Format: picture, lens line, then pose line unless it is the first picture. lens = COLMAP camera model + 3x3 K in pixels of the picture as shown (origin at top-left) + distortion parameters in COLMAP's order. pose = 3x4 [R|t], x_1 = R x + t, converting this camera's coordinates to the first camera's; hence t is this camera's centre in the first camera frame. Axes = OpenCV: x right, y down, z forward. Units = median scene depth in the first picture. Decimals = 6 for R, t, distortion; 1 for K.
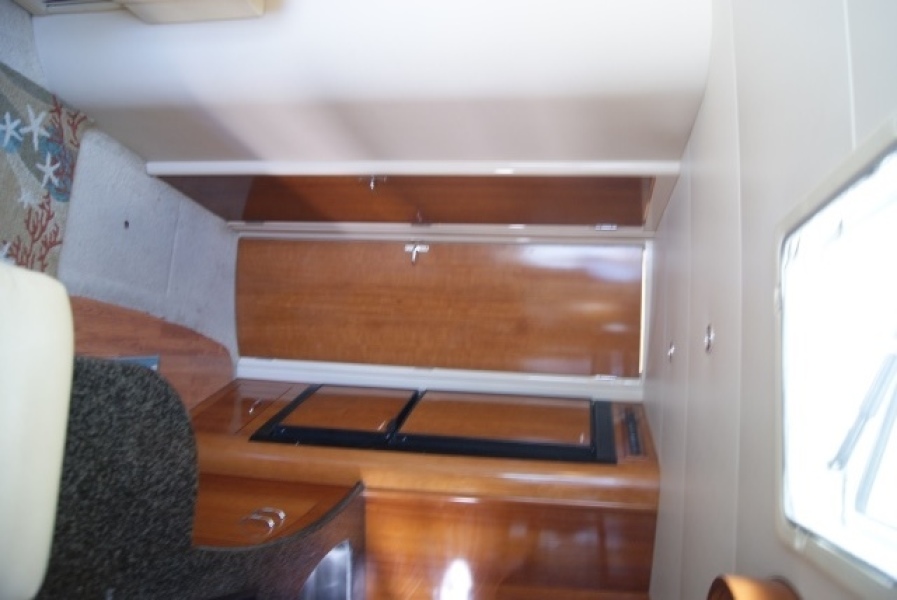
lens RADIAL K [[698.5, 0, 473.5], [0, 698.5, 226.1], [0, 0, 1]] dist [-0.071610, 0.005395]
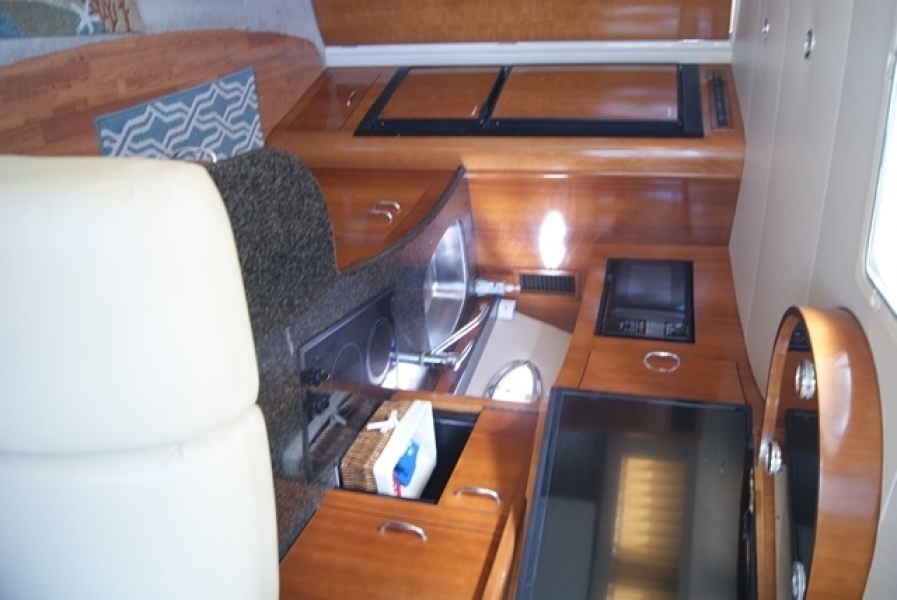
lens RADIAL K [[698.5, 0, 473.5], [0, 698.5, 226.1], [0, 0, 1]] dist [-0.071610, 0.005395]
pose [[0.990527, -0.057415, -0.124735, -0.013498], [0.113543, 0.853326, 0.508864, -0.111689], [0.077224, -0.518206, 0.851762, 0.014368]]
